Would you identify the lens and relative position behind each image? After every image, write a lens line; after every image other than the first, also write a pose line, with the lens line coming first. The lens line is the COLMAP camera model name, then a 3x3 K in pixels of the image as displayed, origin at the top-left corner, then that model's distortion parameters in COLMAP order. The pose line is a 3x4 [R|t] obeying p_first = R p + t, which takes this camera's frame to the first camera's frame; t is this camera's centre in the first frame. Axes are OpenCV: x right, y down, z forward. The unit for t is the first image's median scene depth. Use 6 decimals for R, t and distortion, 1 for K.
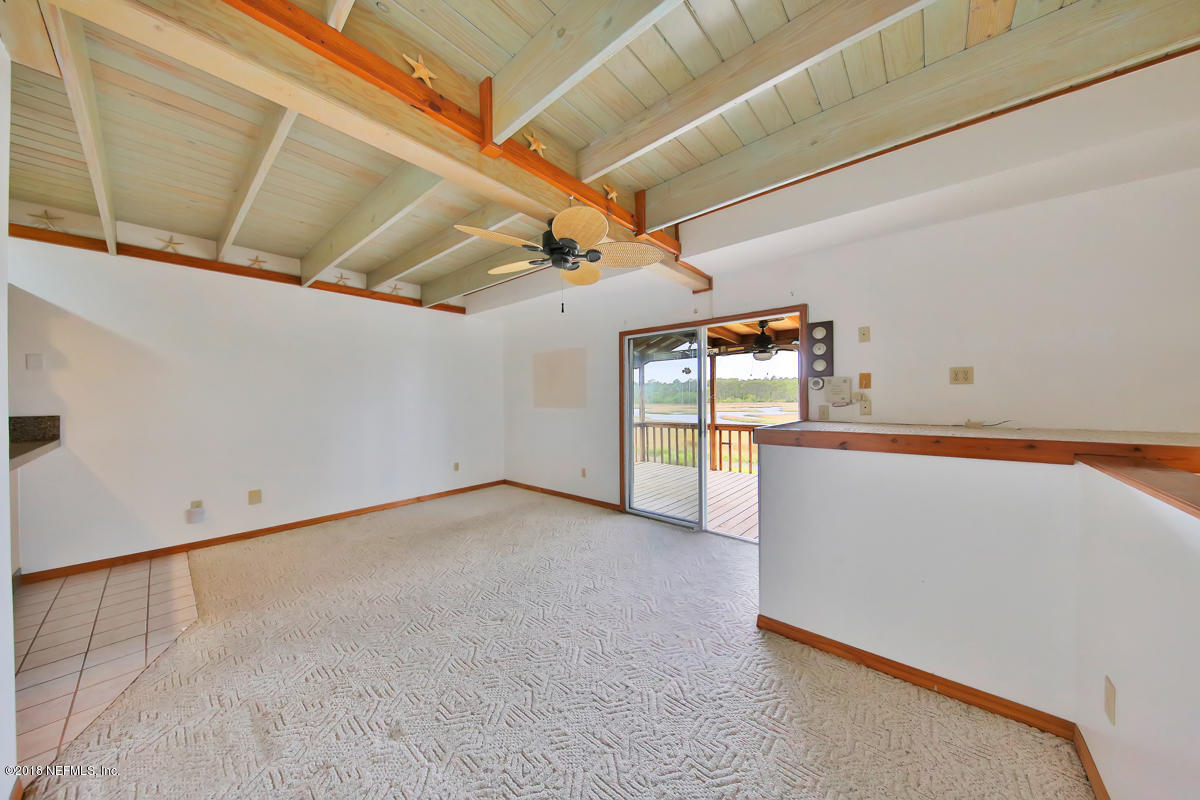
lens RADIAL K [[388.4, 0, 613.2], [0, 388.4, 398.2], [0, 0, 1]] dist [0.000349, -0.005626]
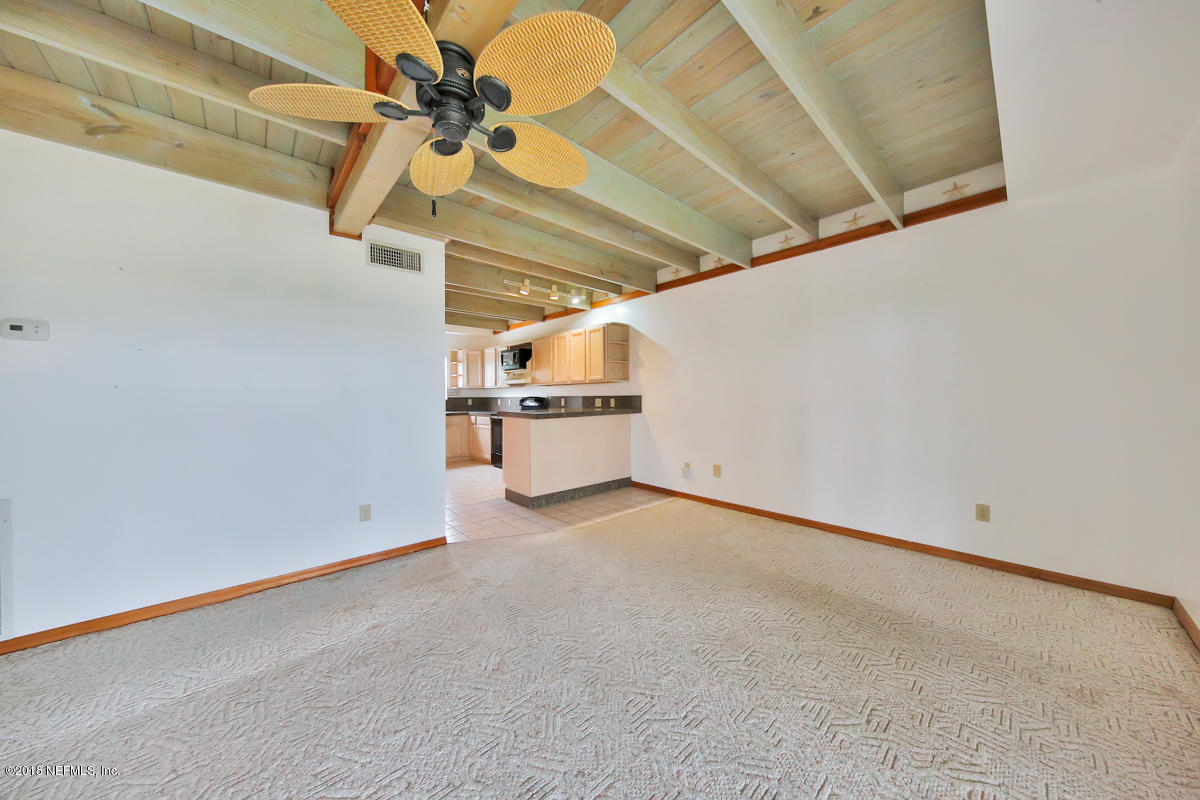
lens RADIAL K [[394.2, 0, 600.0], [0, 394.2, 400.0], [0, 0, 1]] dist [0.000045, -0.000011]
pose [[-0.183613, 0.017938, -0.982835, 0.350998], [0.007092, 0.999832, 0.016924, 0.033852], [0.982973, -0.003862, -0.183709, 1.133372]]
